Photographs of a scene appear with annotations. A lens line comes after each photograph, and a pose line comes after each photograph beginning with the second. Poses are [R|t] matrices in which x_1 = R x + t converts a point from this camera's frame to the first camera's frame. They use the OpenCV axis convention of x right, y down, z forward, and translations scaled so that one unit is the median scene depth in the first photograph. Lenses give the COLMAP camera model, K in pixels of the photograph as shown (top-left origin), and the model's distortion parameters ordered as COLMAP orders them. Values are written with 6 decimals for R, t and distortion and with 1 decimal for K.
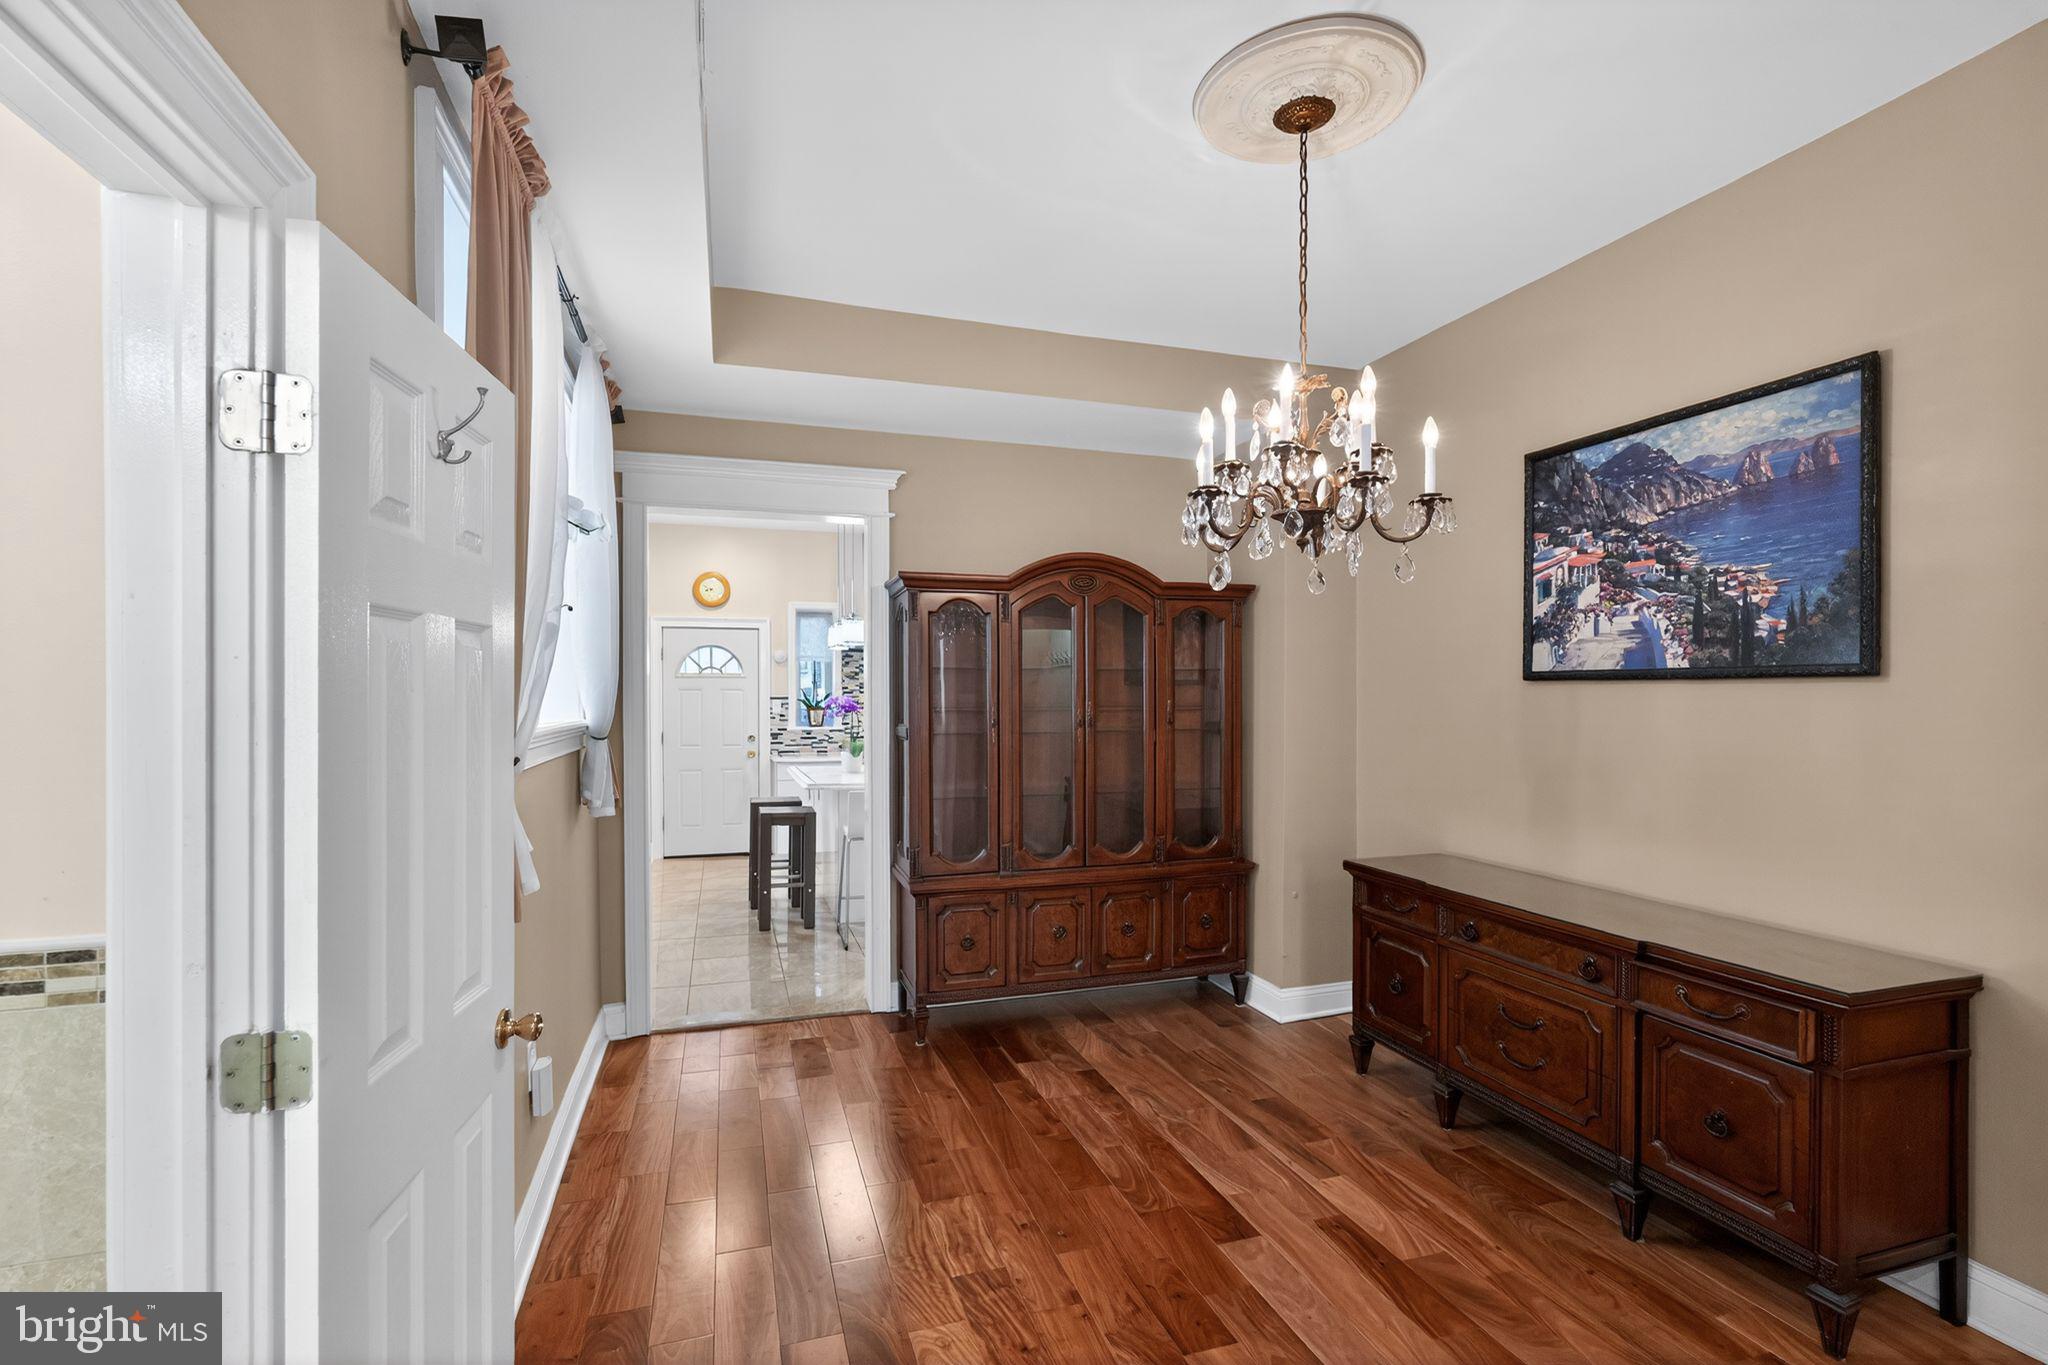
lens RADIAL K [[906.9, 0, 1024.4], [0, 906.9, 692.3], [0, 0, 1]] dist [-0.003442, 0.001098]
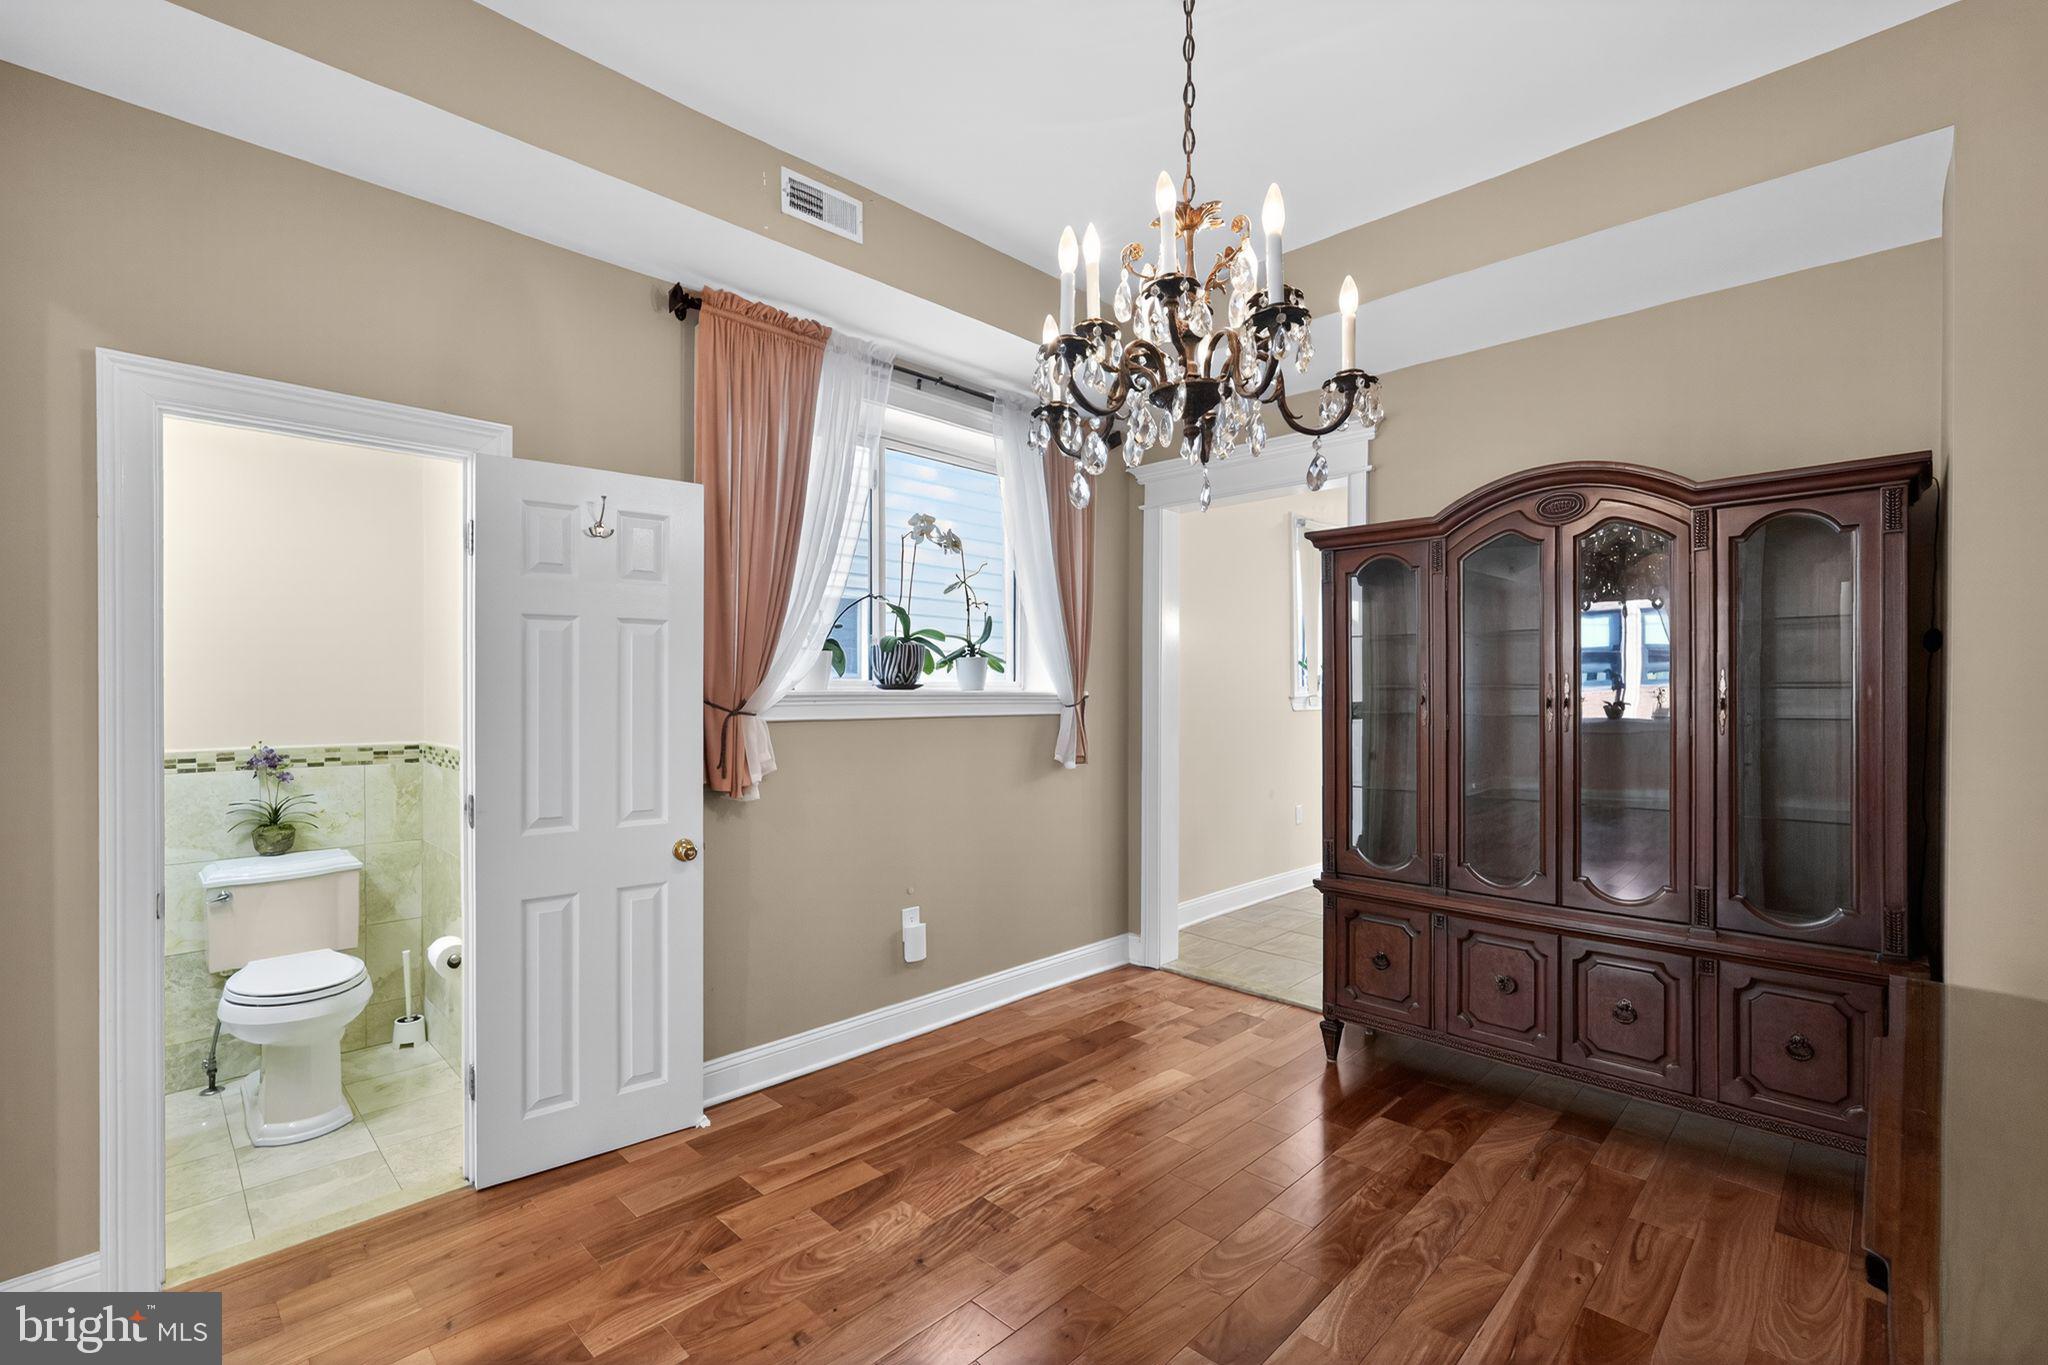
lens RADIAL K [[906.9, 0, 1024.4], [0, 906.9, 692.3], [0, 0, 1]] dist [-0.003442, 0.001098]
pose [[0.462074, -0.000482, -0.886841, 0.502022], [0.002134, 0.999998, 0.000569, 0.024045], [0.886839, -0.002156, 0.462074, 0.302600]]
